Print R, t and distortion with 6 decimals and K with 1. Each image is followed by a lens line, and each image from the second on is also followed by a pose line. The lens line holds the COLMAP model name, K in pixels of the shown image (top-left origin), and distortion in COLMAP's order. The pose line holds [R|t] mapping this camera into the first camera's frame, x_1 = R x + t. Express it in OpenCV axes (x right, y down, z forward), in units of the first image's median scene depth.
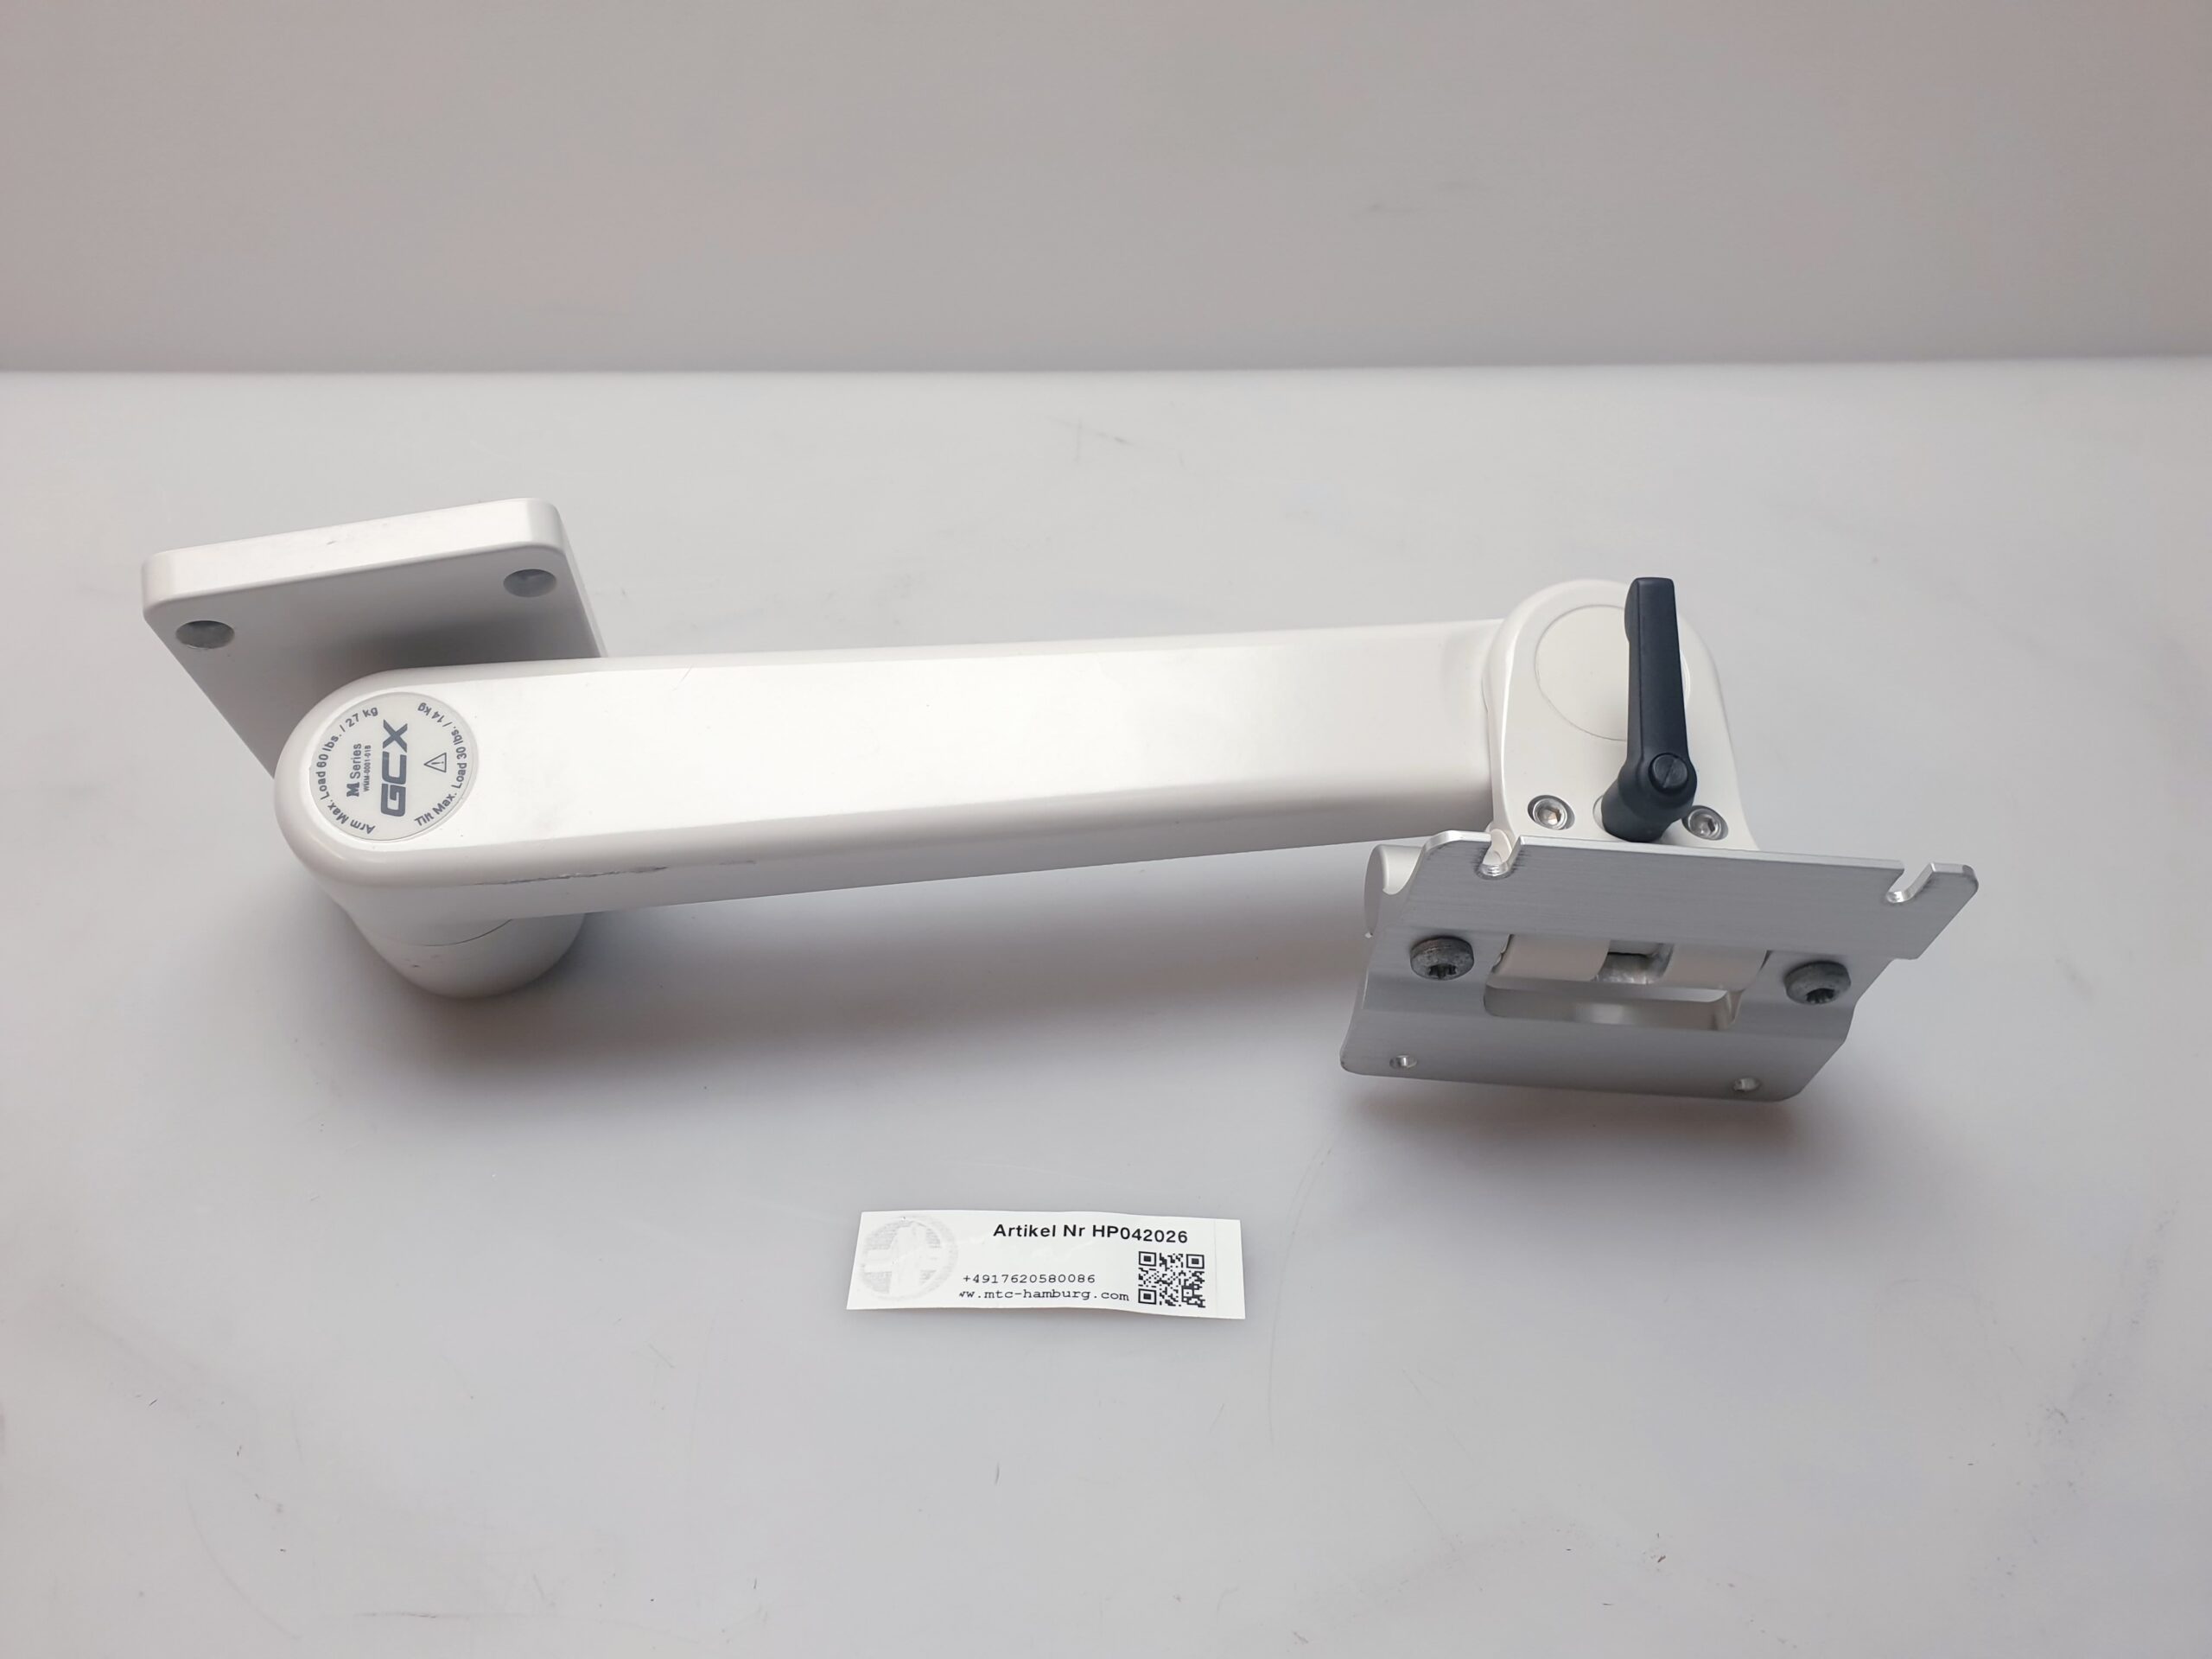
lens RADIAL K [[1669.6, 0, 1105.4], [0, 1669.6, 851.7], [0, 0, 1]] dist [-0.000269, 0.000371]
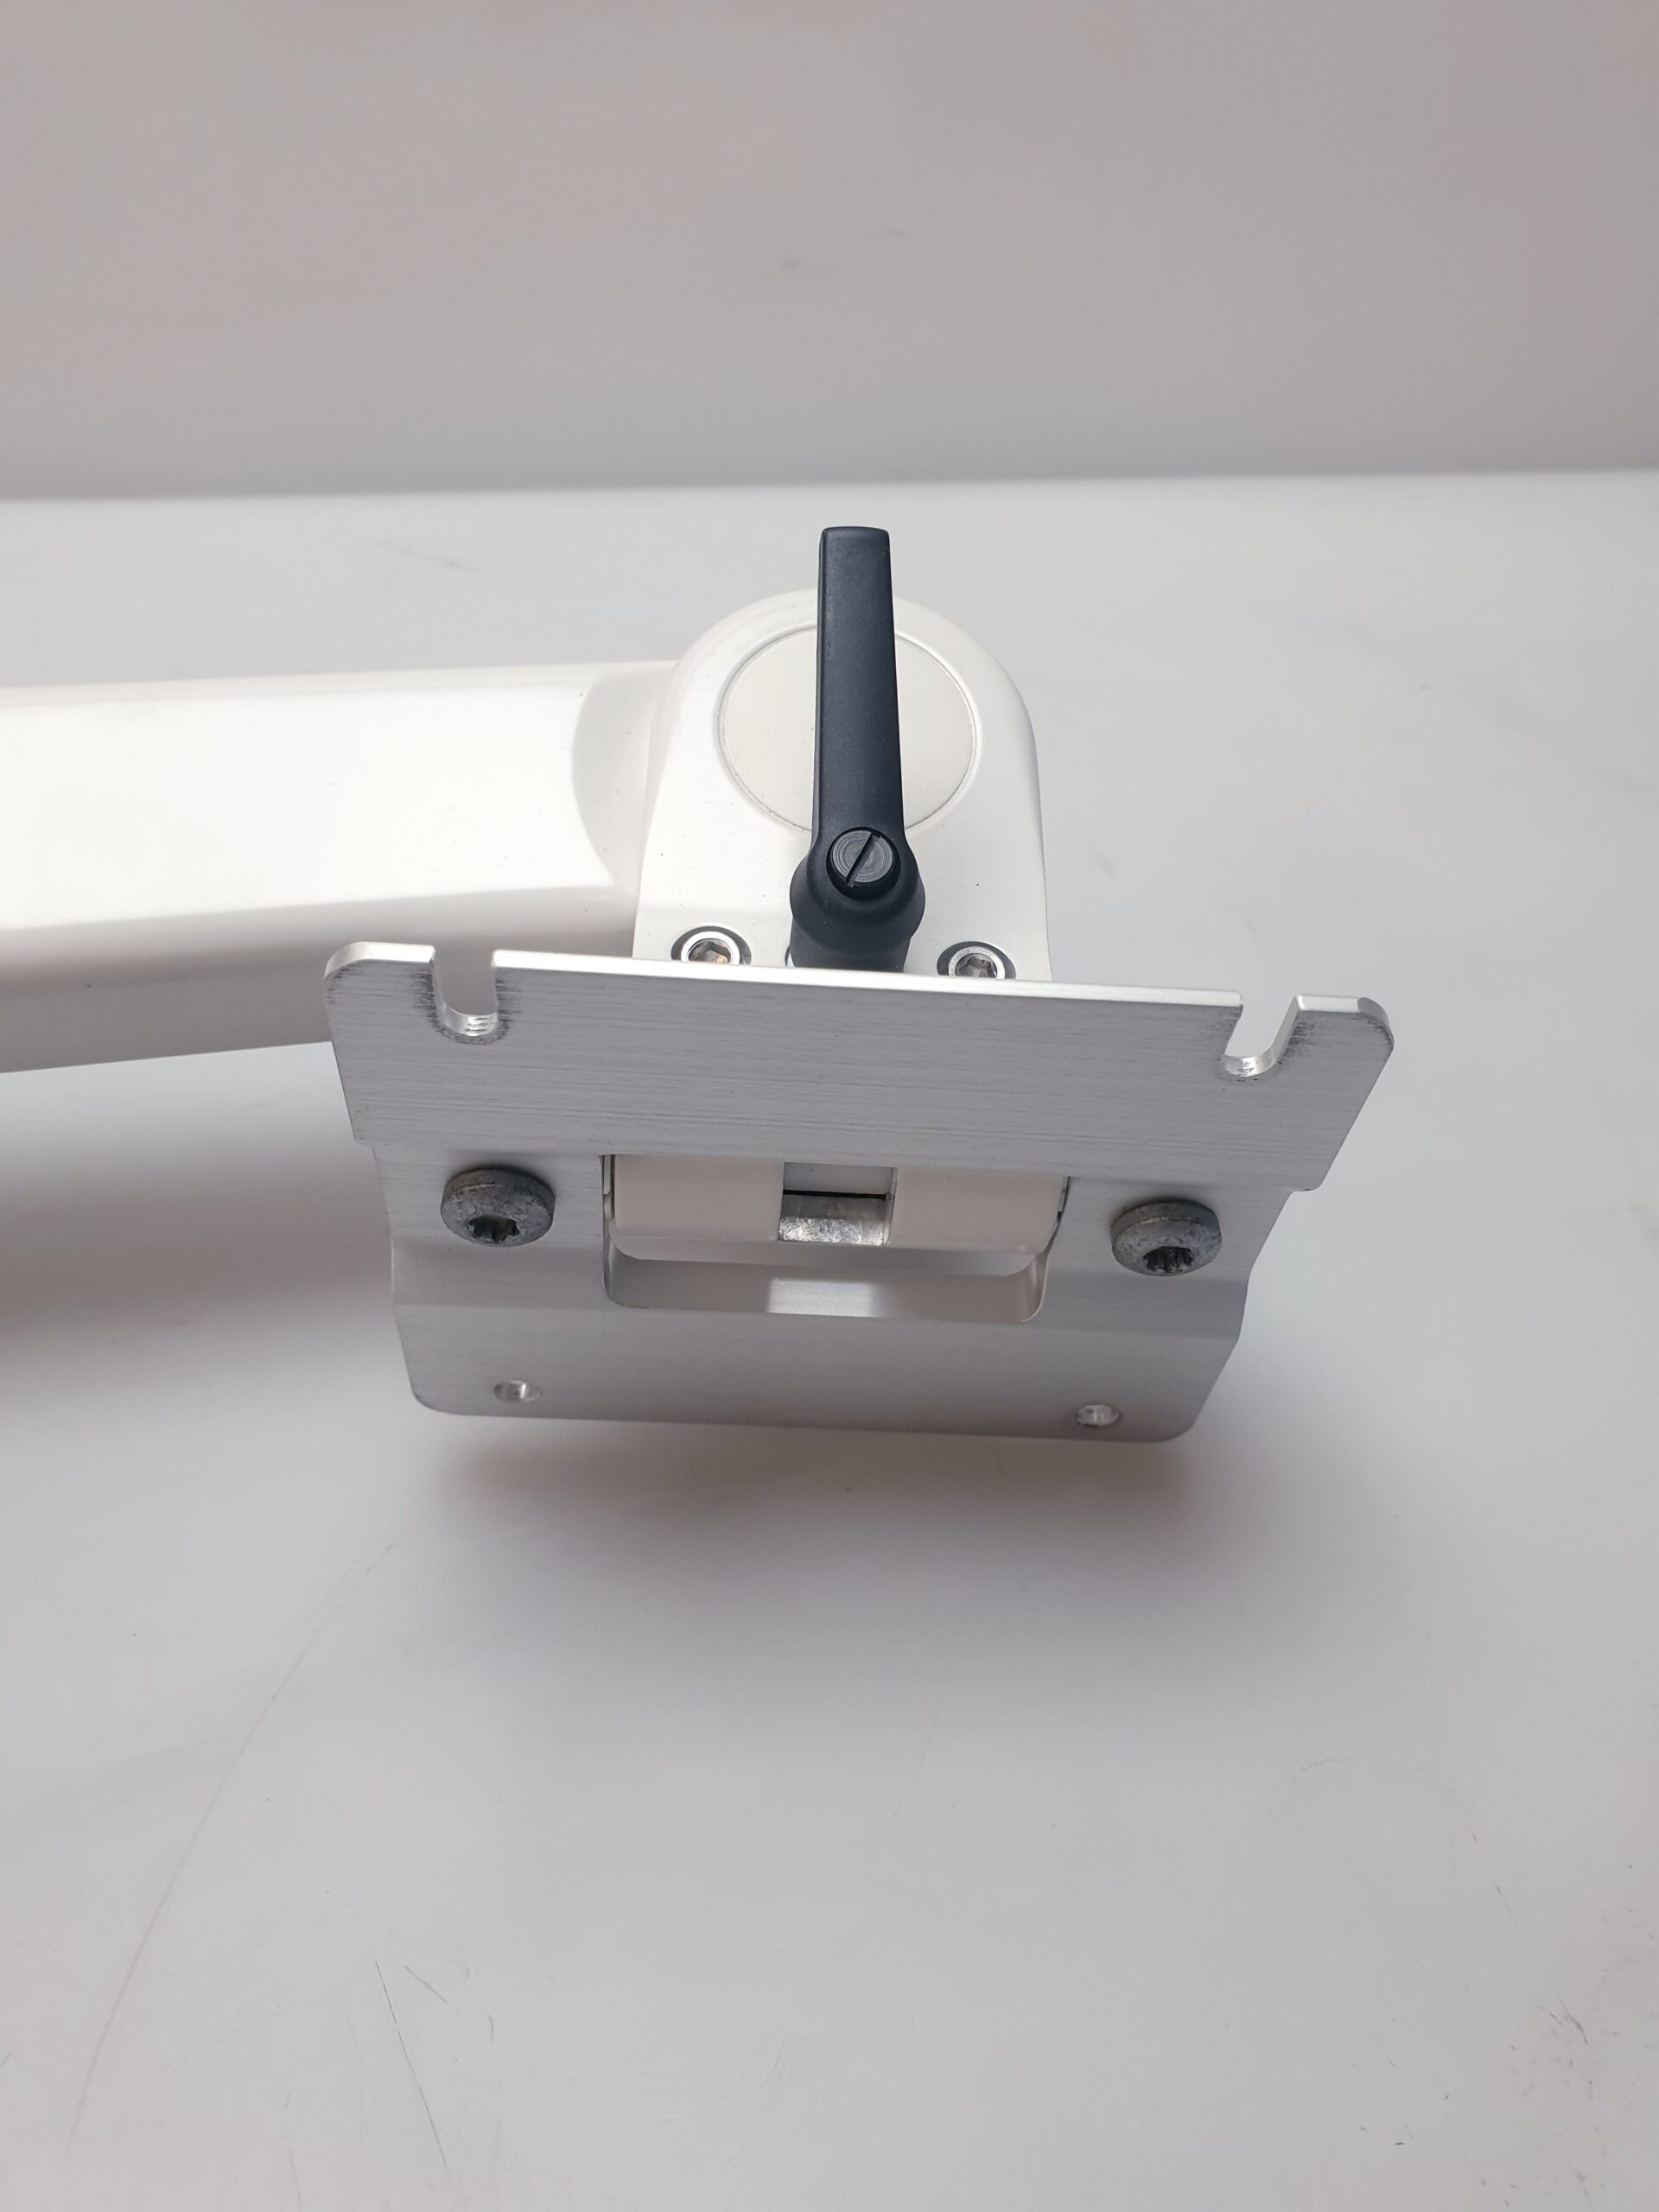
lens RADIAL K [[1777.9, 0, 829.5], [0, 1777.9, 1106.0], [0, 0, 1]] dist [0.010173, -0.051690]
pose [[0.999171, -0.017896, 0.036560, 0.289457], [0.018925, 0.999429, -0.027984, 0.048572], [-0.036038, 0.028652, 0.998940, 0.395092]]
